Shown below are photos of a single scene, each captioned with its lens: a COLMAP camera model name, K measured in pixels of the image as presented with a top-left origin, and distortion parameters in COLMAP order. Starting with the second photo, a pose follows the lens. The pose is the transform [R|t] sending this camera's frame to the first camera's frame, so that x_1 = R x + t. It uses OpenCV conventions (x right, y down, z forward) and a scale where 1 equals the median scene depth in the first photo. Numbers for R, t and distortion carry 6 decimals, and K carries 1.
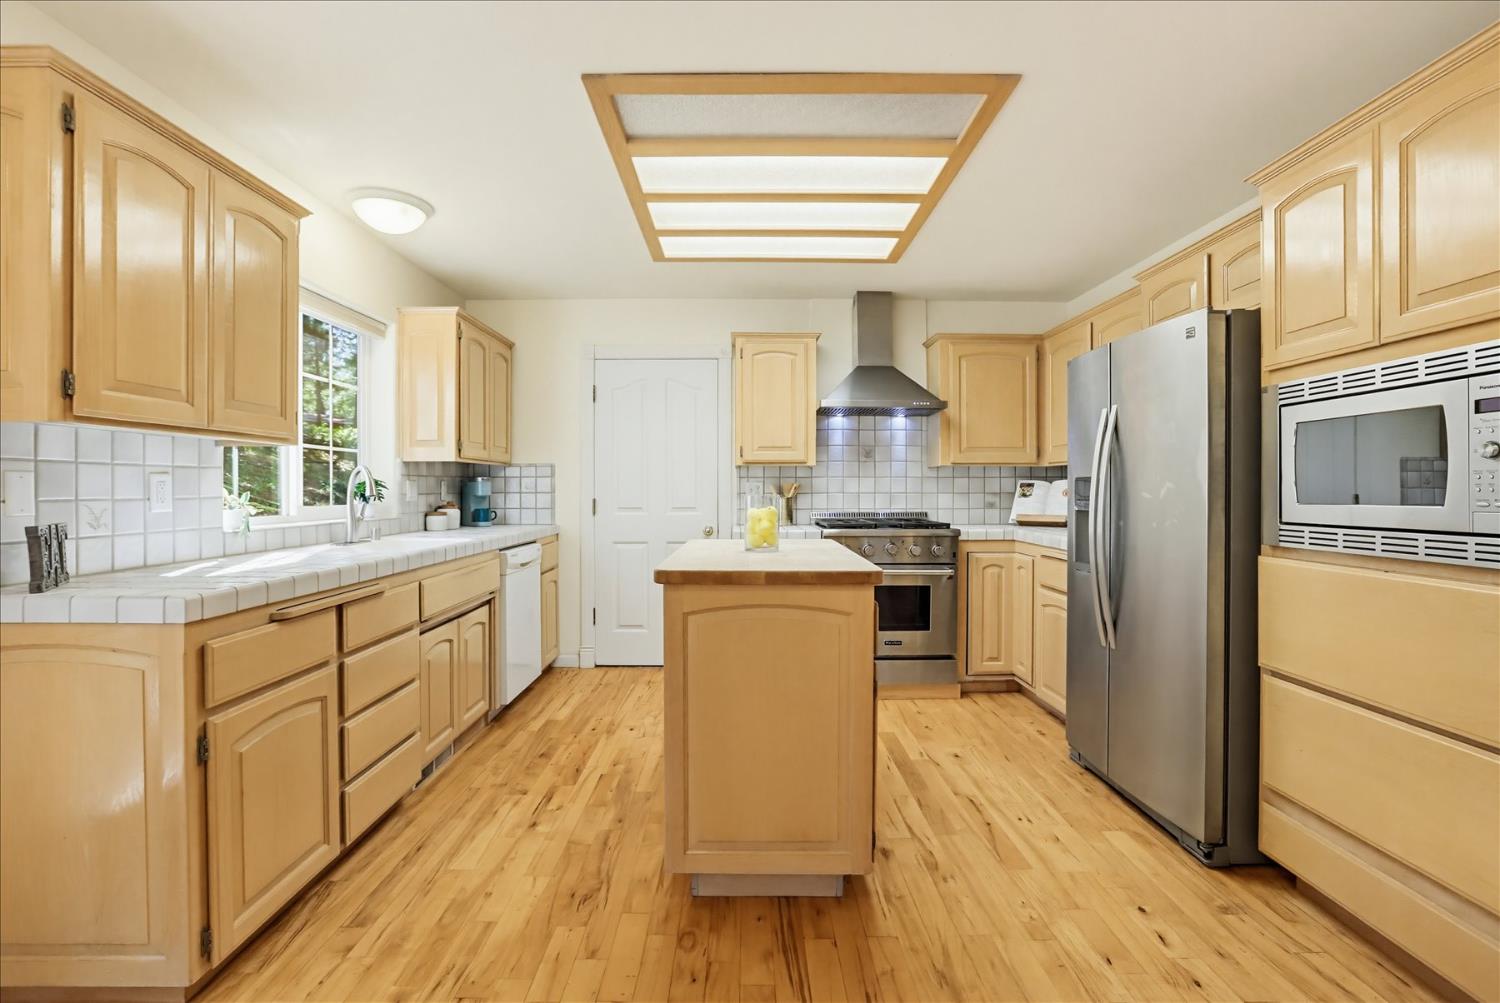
lens RADIAL K [[706.8, 0, 750.0], [0, 706.8, 501.5], [0, 0, 1]] dist [-0.000031, 0.000021]
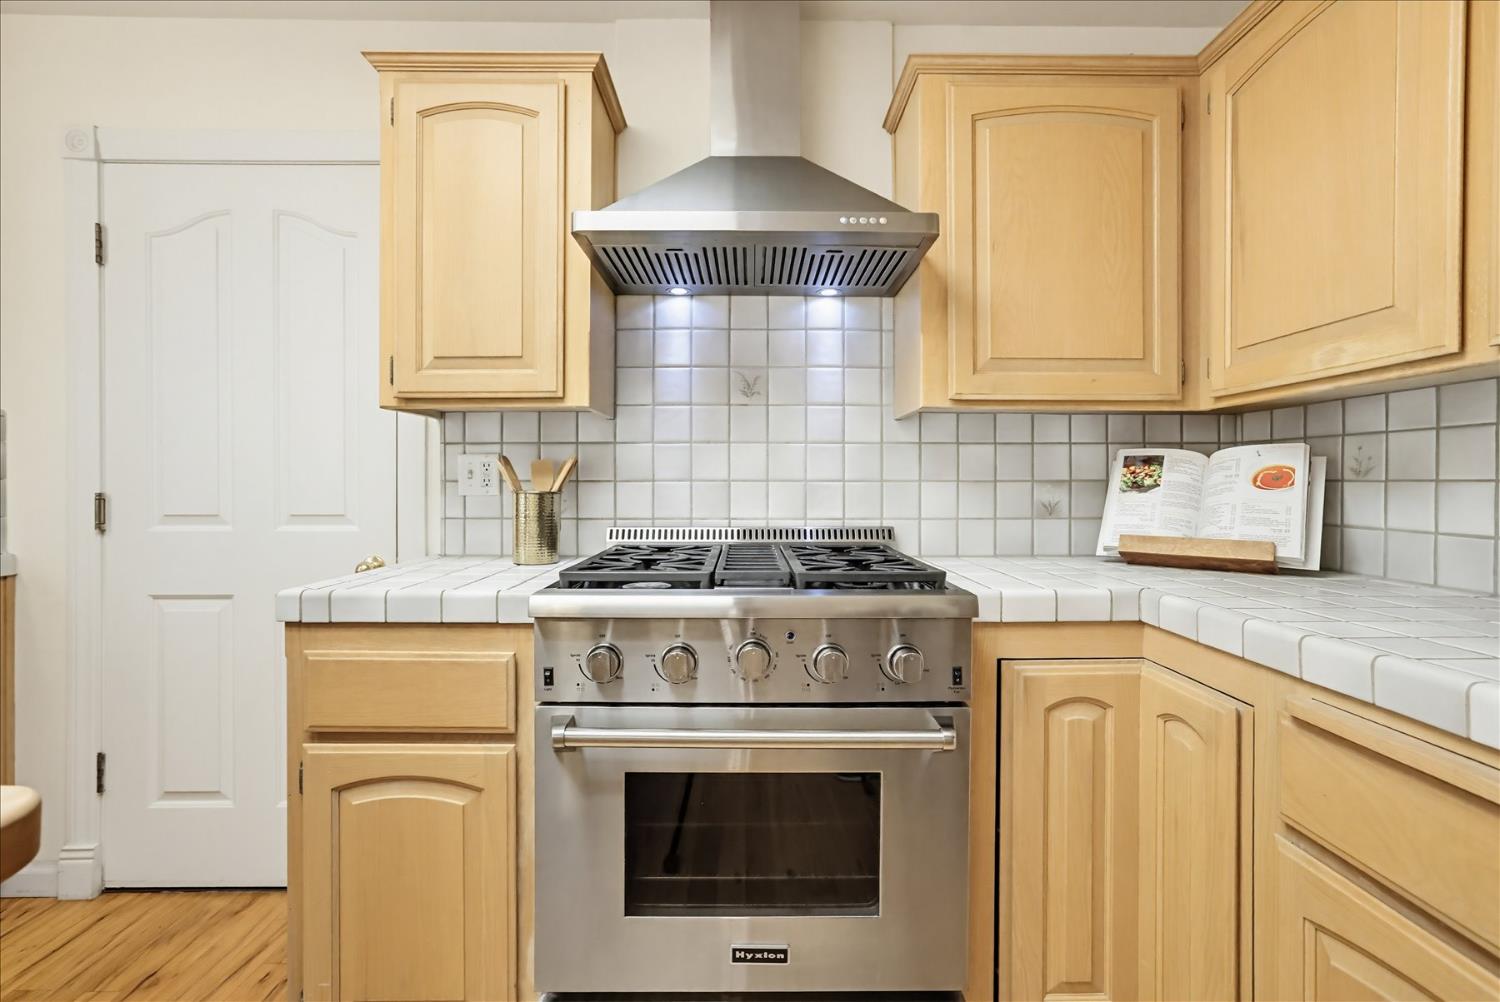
lens RADIAL K [[698.6, 0, 738.3], [0, 698.6, 491.2], [0, 0, 1]] dist [0.000691, 0.000199]
pose [[0.999515, 0.001579, -0.031109, 0.182102], [-0.001682, 0.999993, -0.003274, -0.004623], [0.031104, 0.003325, 0.999511, 0.620776]]
